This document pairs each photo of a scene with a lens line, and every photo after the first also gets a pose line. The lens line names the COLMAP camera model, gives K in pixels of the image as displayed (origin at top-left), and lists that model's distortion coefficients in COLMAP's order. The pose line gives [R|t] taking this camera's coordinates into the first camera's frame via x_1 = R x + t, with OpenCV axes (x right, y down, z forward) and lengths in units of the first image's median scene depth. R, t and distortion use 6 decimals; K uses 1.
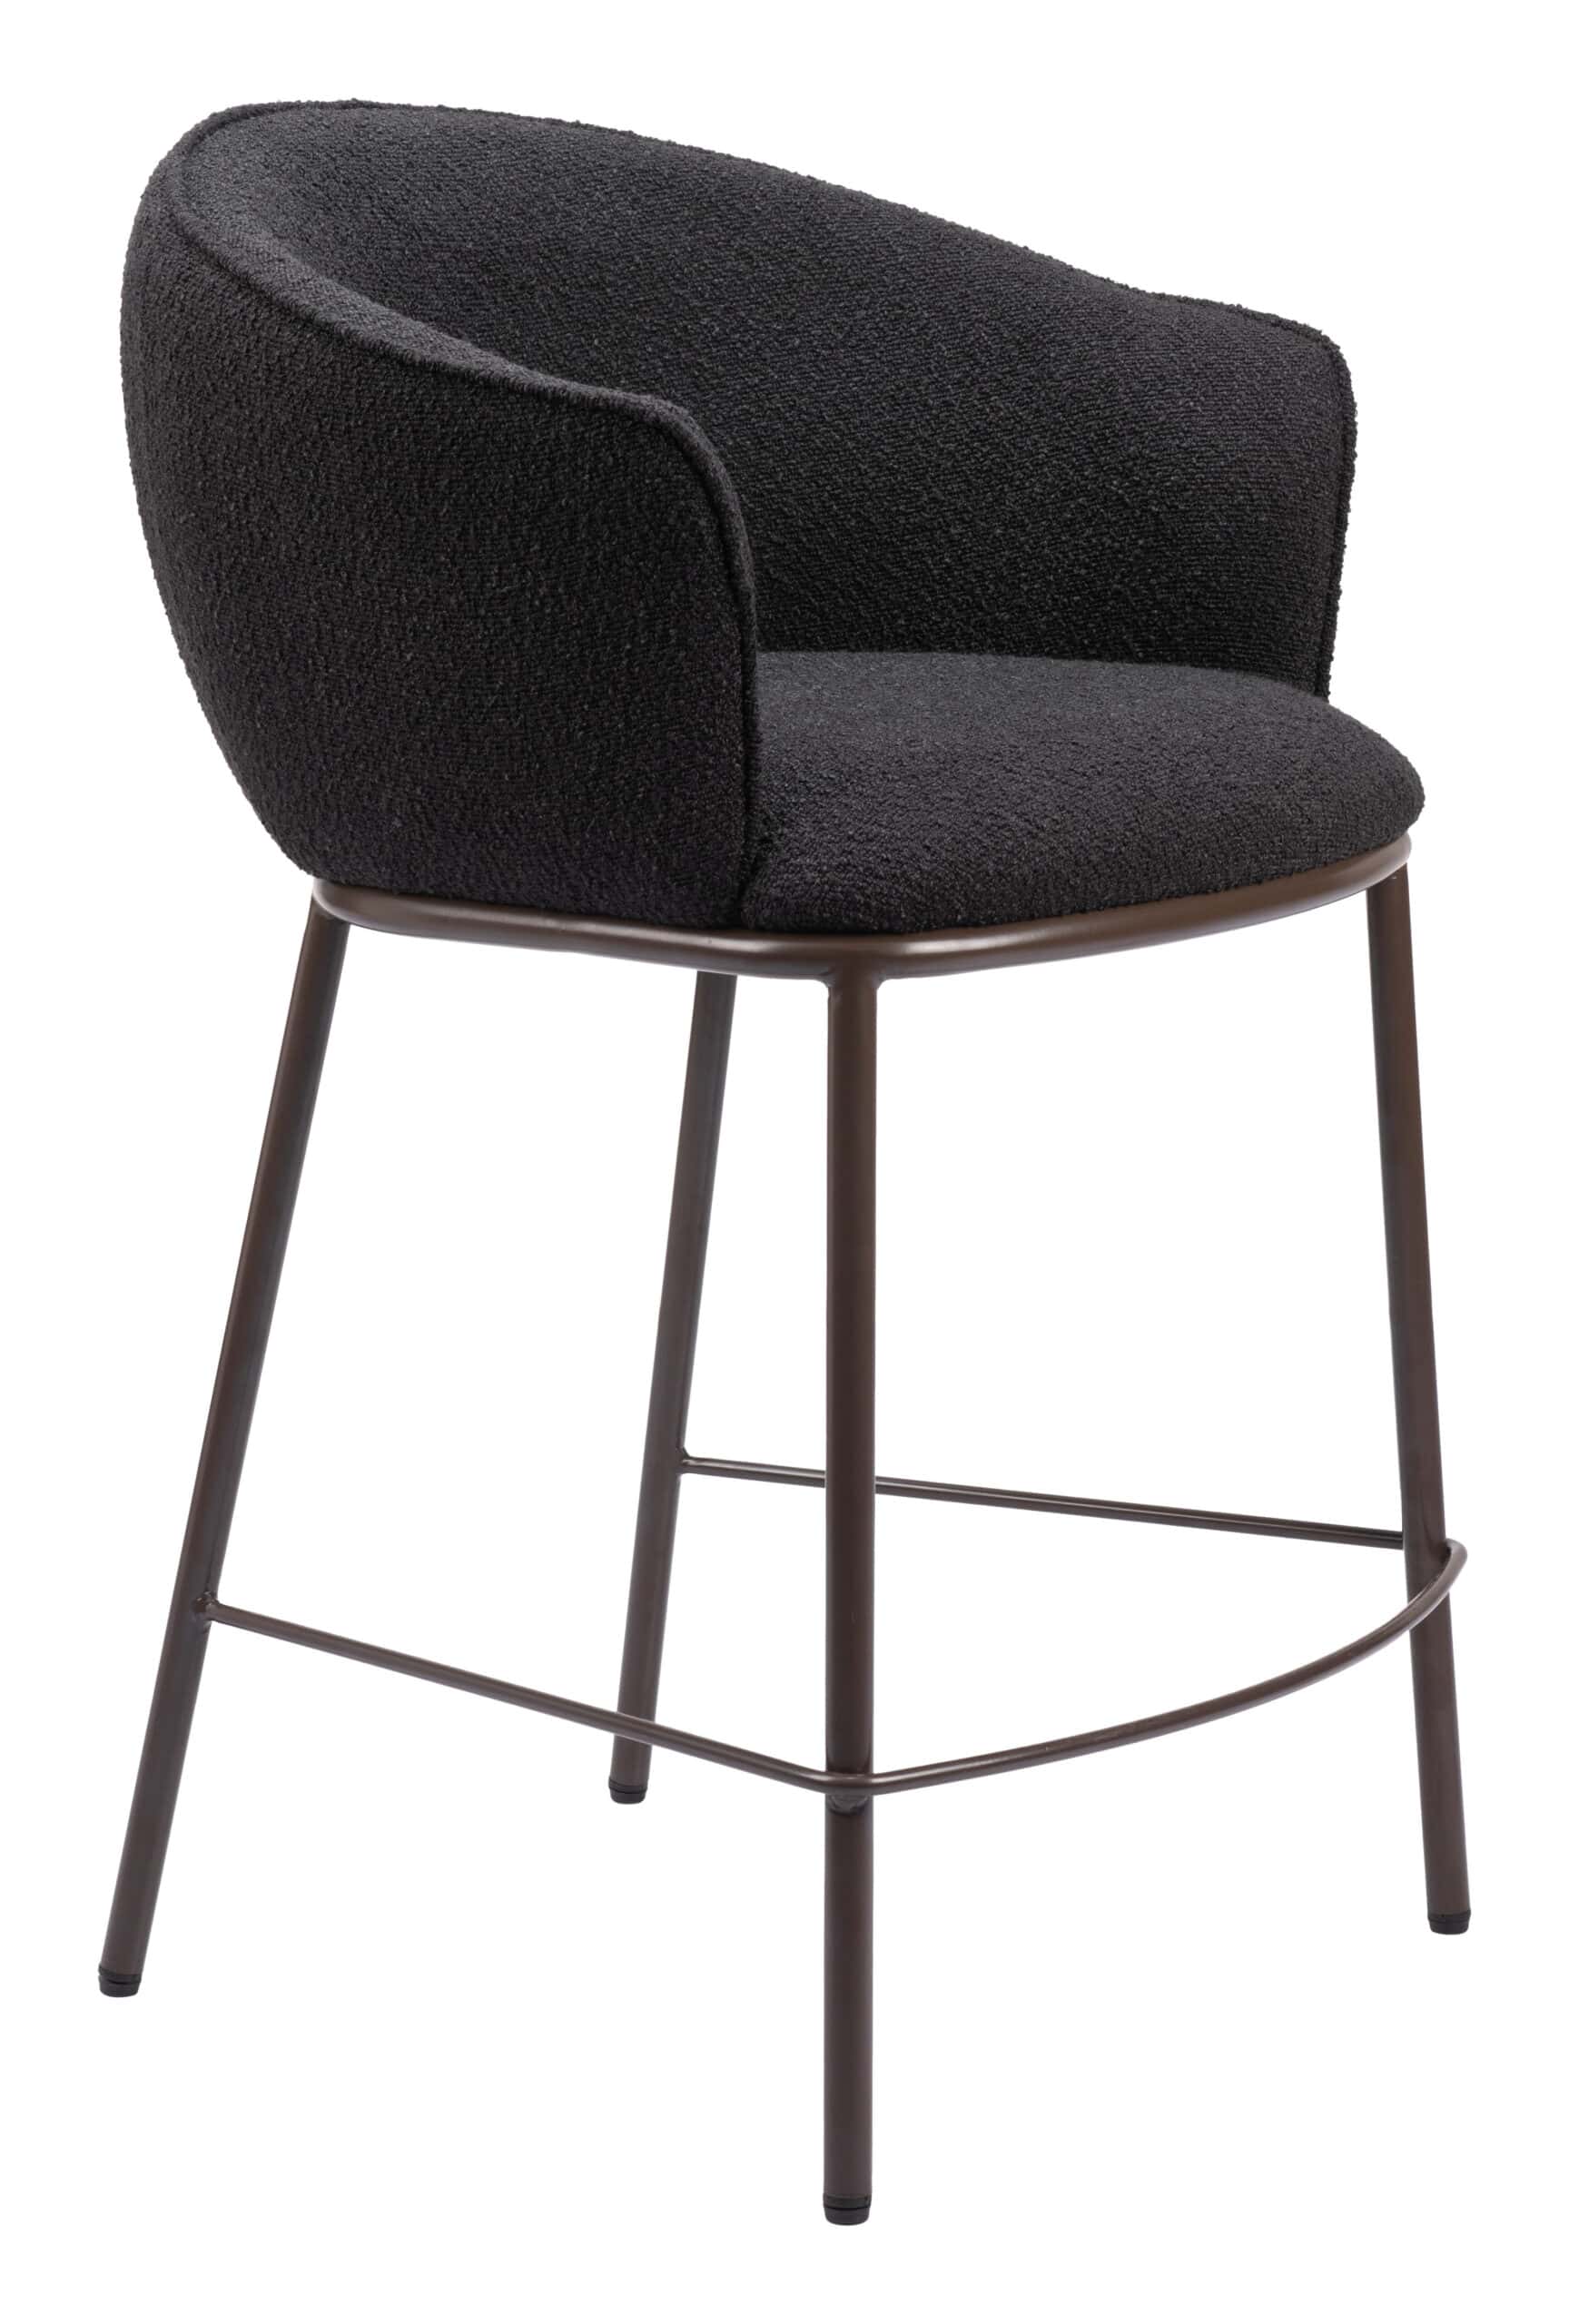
lens RADIAL K [[4736.2, 0, 781.8], [0, 4736.2, 1170.5], [0, 0, 1]] dist [0.176578, 0.000000]
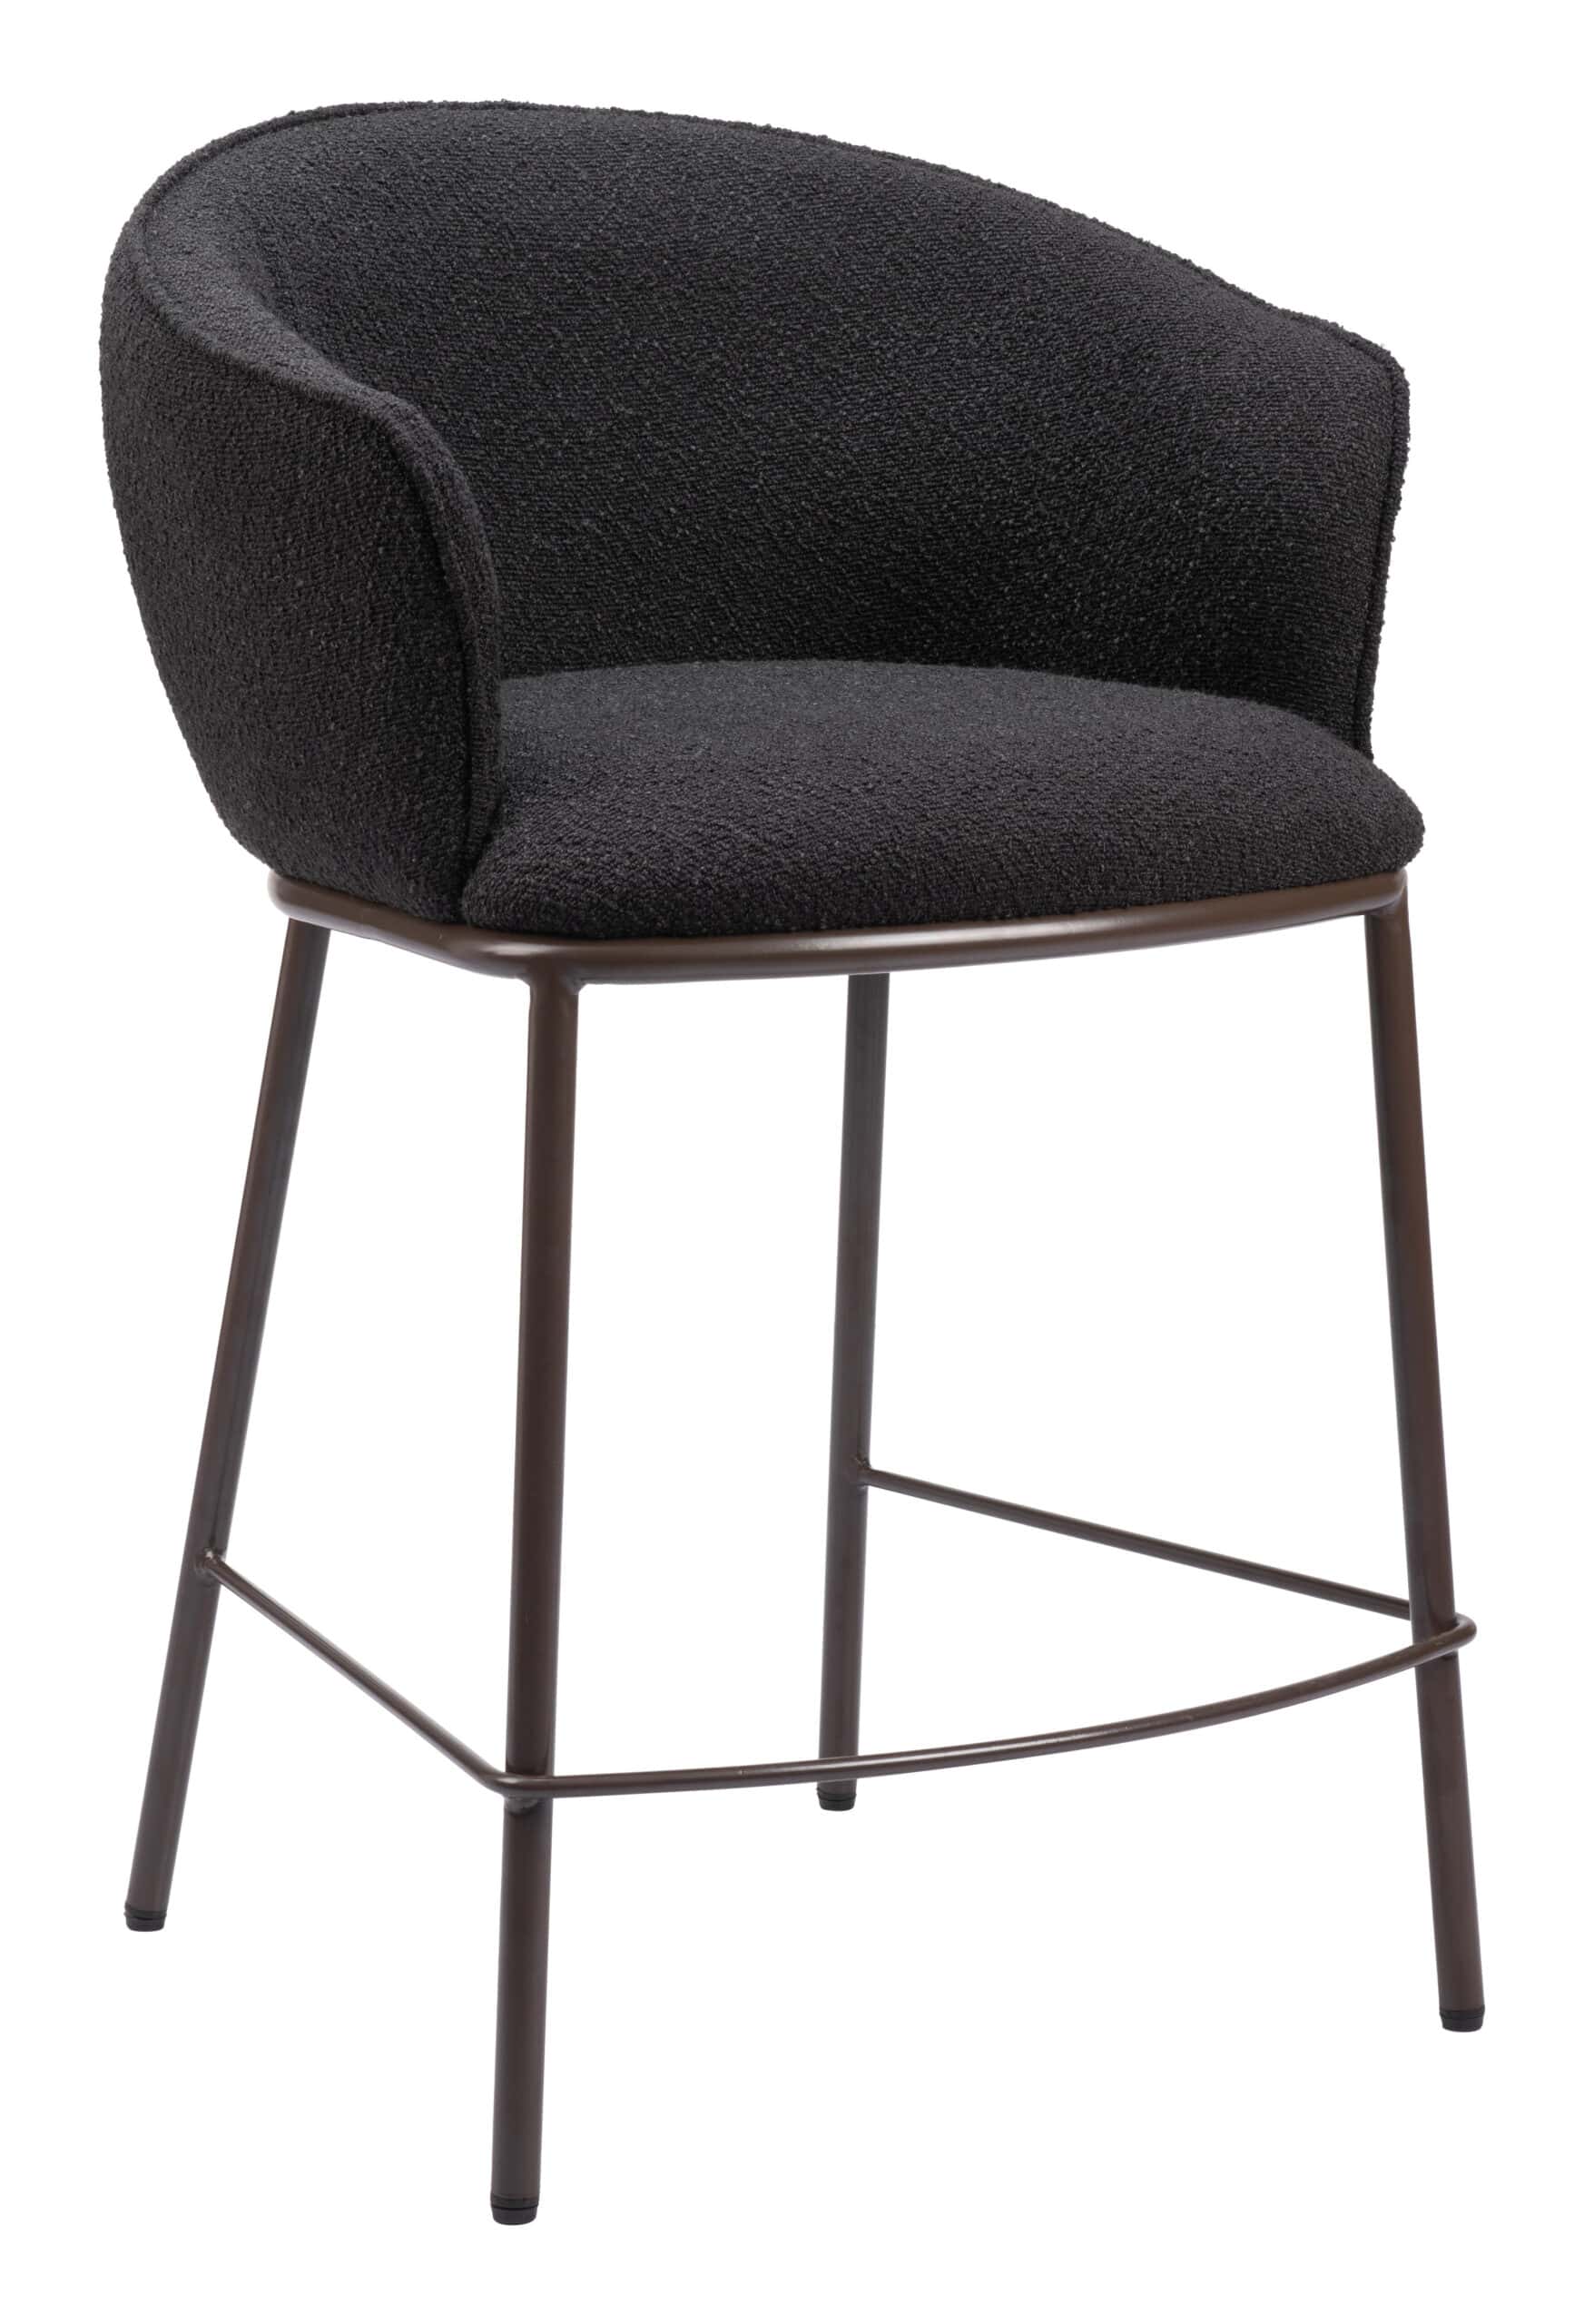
lens RADIAL K [[4815.8, 0, 791.1], [0, 4815.8, 1151.4], [0, 0, 1]] dist [0.207812, 0.000000]
pose [[0.966593, 0.068052, -0.247118, 0.246287], [-0.070046, 0.997543, 0.000725, -0.006786], [0.246561, 0.016609, 0.968985, 0.019832]]
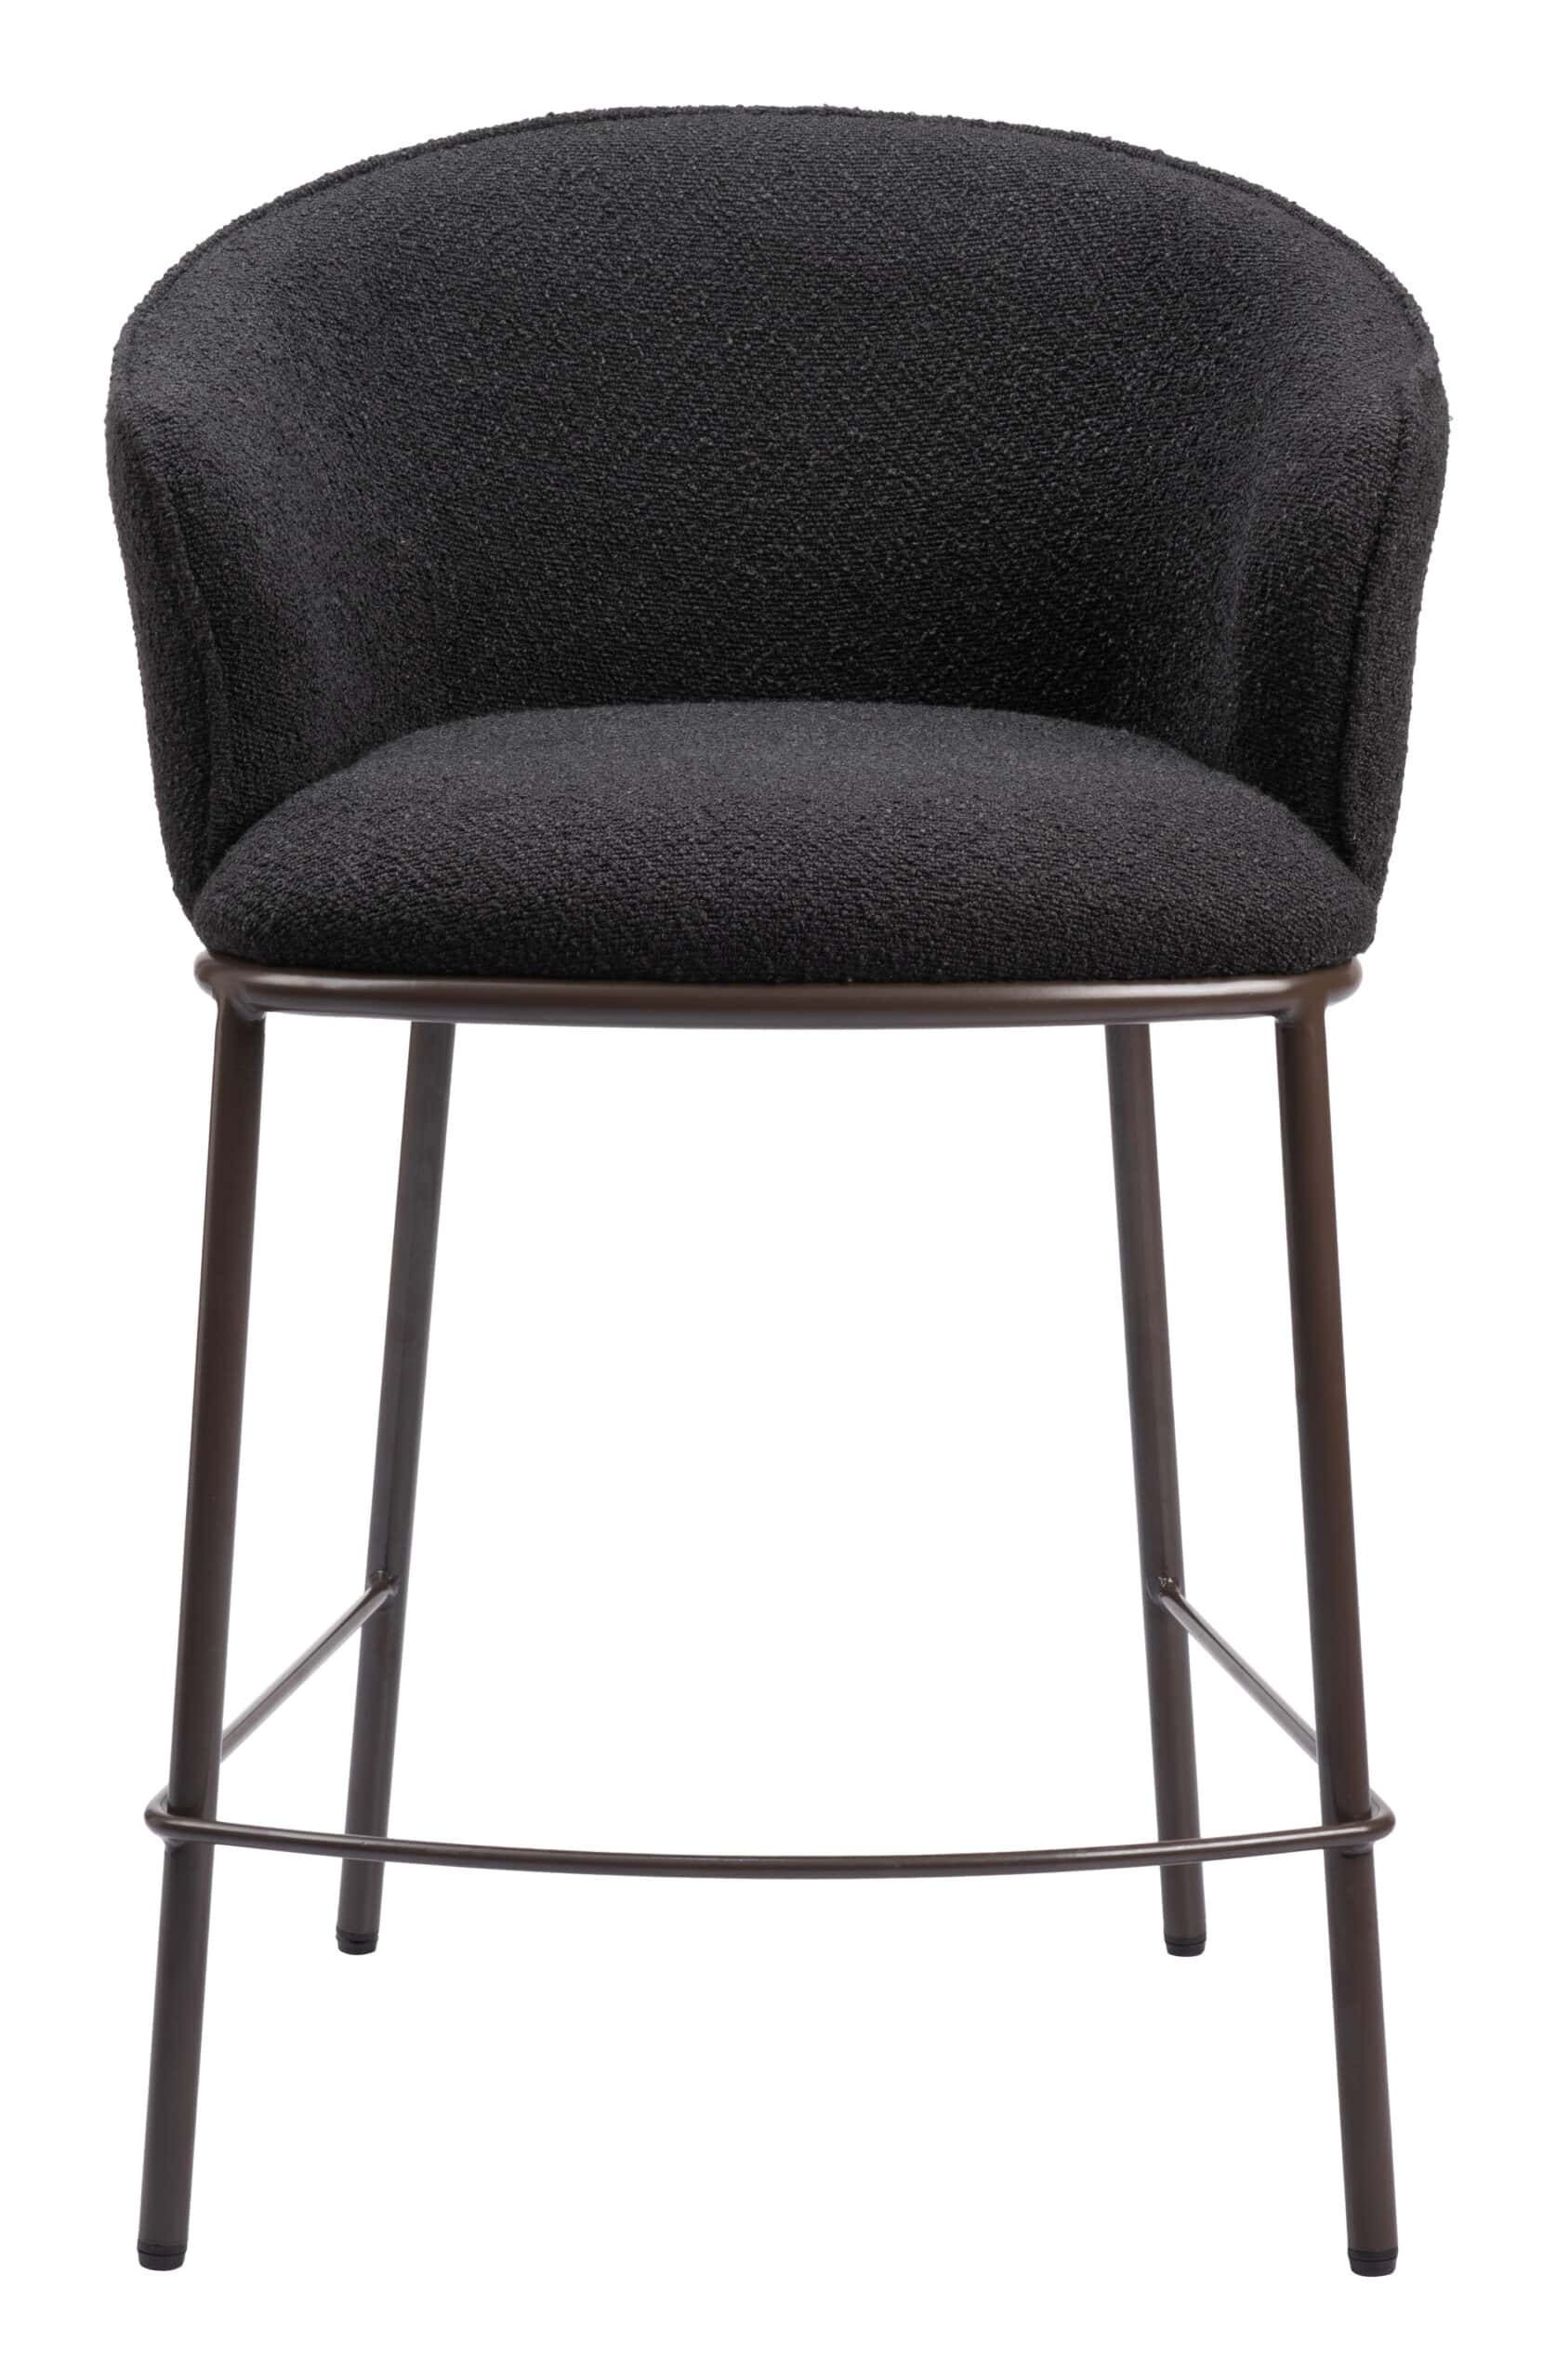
lens RADIAL K [[5099.8, 0, 778.0], [0, 5099.8, 1195.8], [0, 0, 1]] dist [0.194769, 0.000000]
pose [[0.802527, 0.157438, -0.575468, 0.556630], [-0.164725, 0.985532, 0.039904, -0.048734], [0.573425, 0.062770, 0.816850, 0.165944]]
